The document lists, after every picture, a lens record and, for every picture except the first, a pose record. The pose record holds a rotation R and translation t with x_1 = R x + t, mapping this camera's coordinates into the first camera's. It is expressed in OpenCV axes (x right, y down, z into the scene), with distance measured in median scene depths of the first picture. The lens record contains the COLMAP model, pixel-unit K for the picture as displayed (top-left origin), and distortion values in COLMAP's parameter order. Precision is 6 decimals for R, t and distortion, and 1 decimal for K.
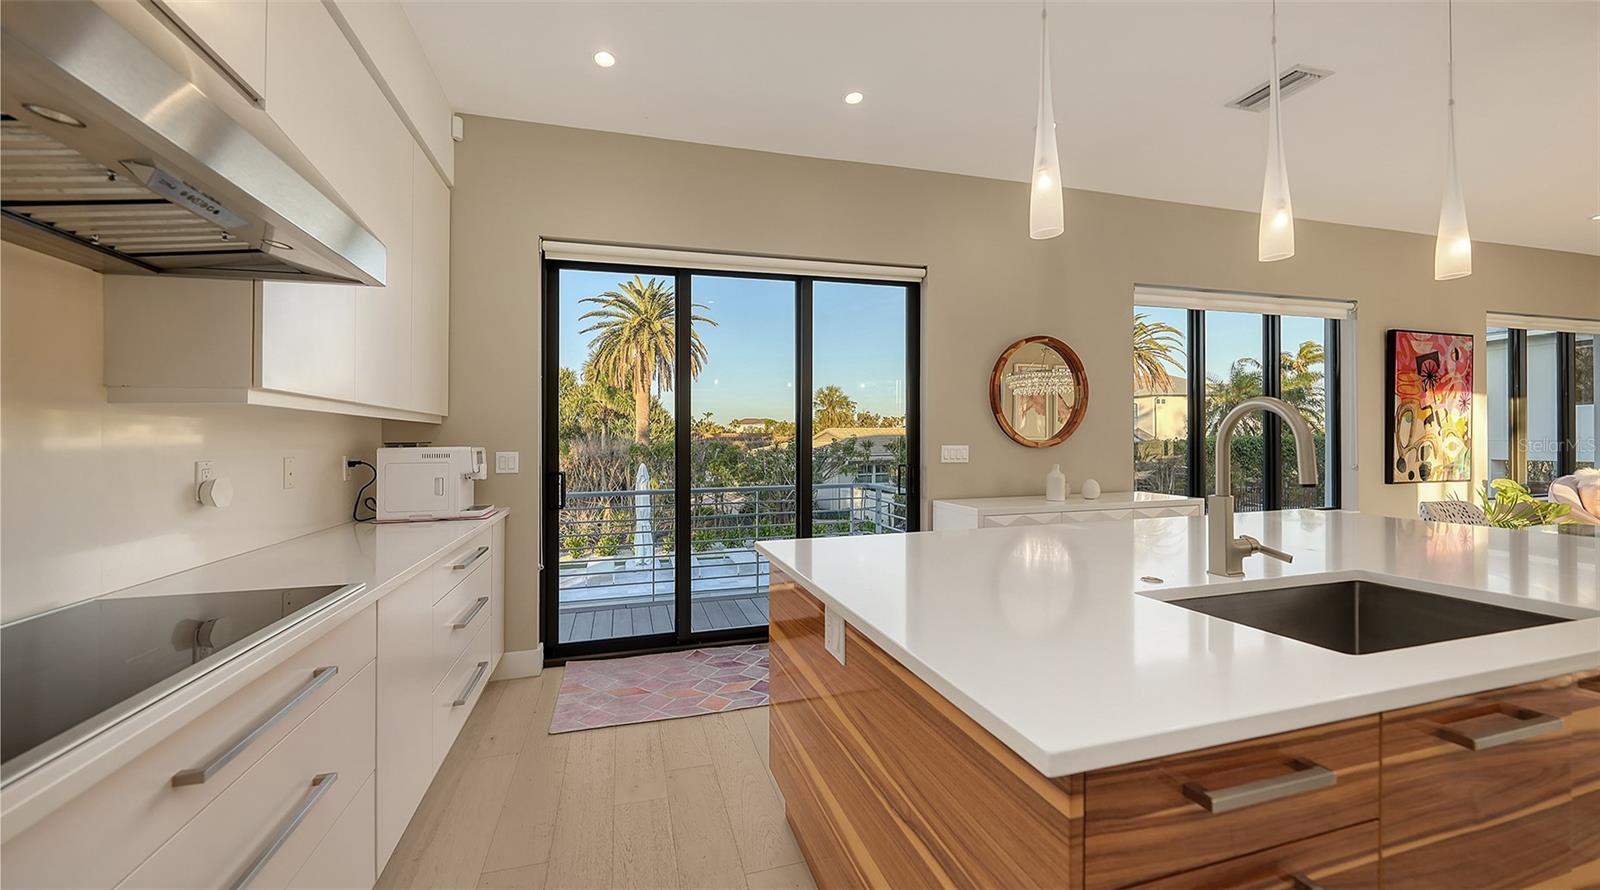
lens RADIAL K [[582.6, 0, 686.2], [0, 582.6, 442.2], [0, 0, 1]] dist [0.006678, -0.000039]
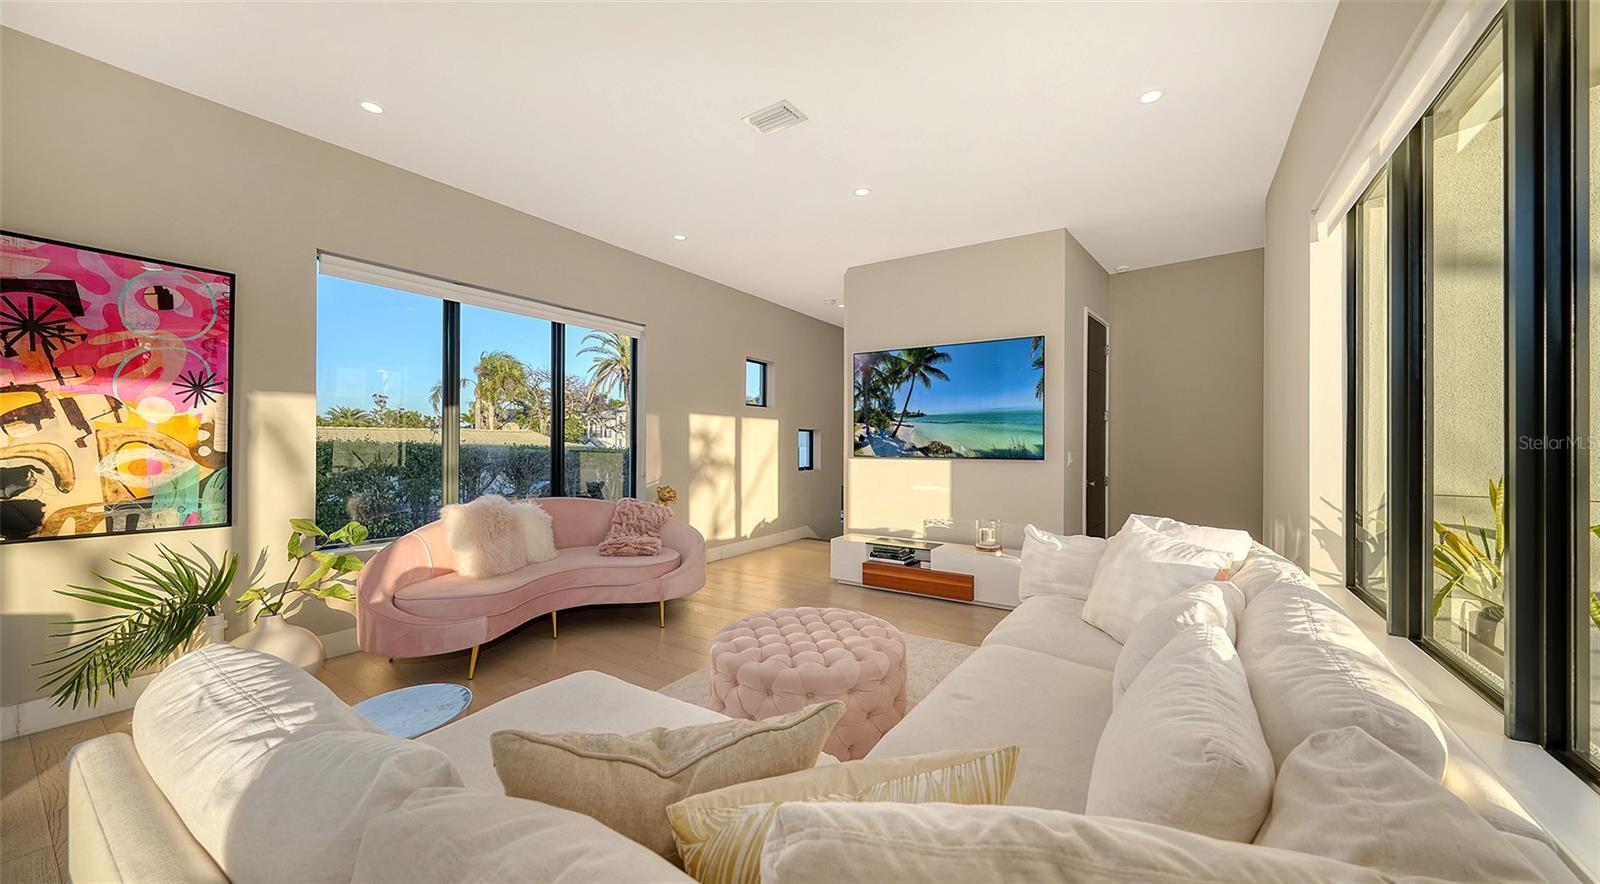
lens RADIAL K [[582.6, 0, 781.0], [0, 582.6, 448.1], [0, 0, 1]] dist [0.006678, -0.000039]
pose [[0.760977, 0.011519, 0.648676, 1.436378], [-0.012930, 0.999913, -0.002588, -0.016940], [-0.648650, -0.006418, 0.761060, 0.217593]]
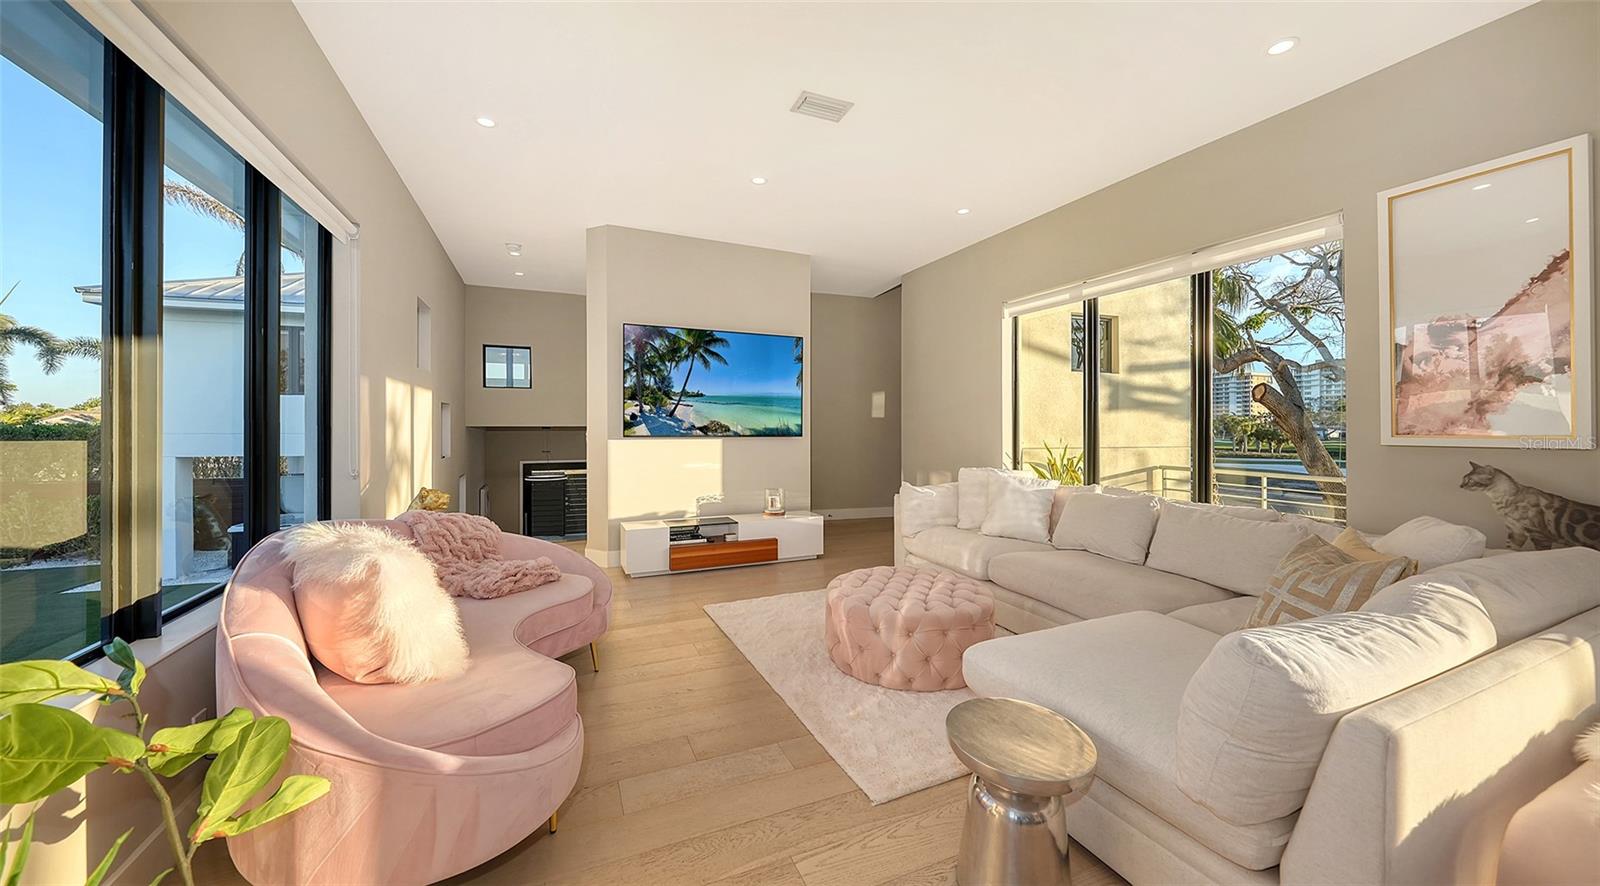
lens RADIAL K [[582.6, 0, 835.9], [0, 582.6, 422.6], [0, 0, 1]] dist [0.006678, -0.000039]
pose [[-0.187099, 0.017753, 0.982181, 1.203466], [-0.001003, 0.999833, -0.018263, -0.012426], [-0.982341, -0.004402, -0.187050, 0.804700]]
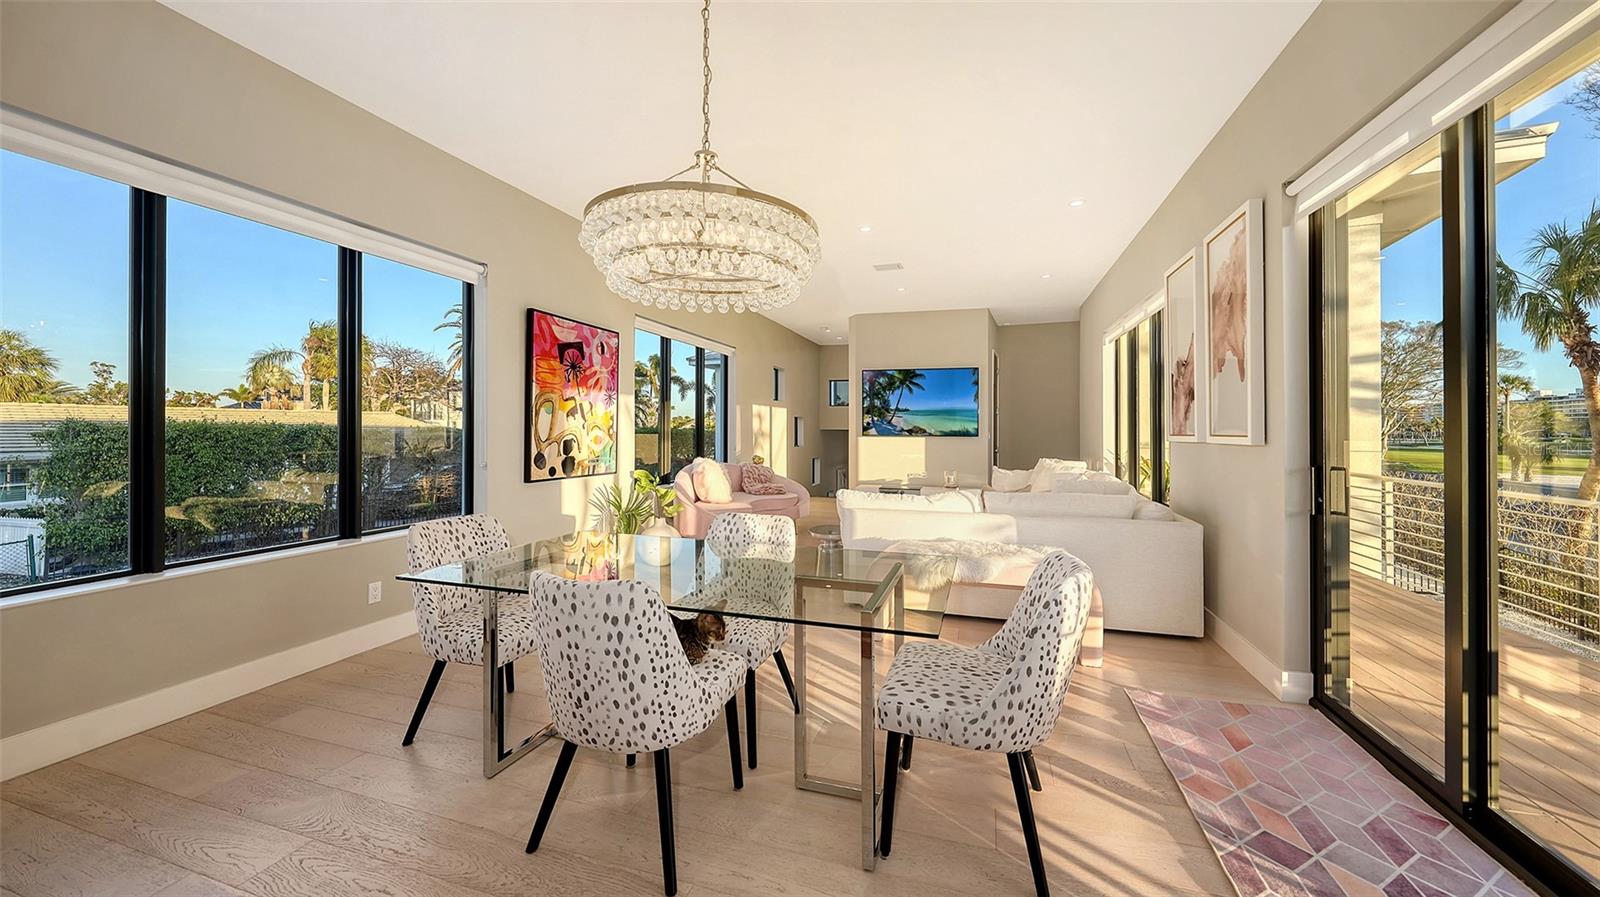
lens RADIAL K [[582.6, 0, 805.3], [0, 582.6, 435.3], [0, 0, 1]] dist [0.006678, -0.000039]
pose [[0.532964, 0.005118, 0.846122, 0.670808], [-0.010023, 0.999950, 0.000265, -0.004708], [-0.846078, -0.008622, 0.532989, 0.179181]]
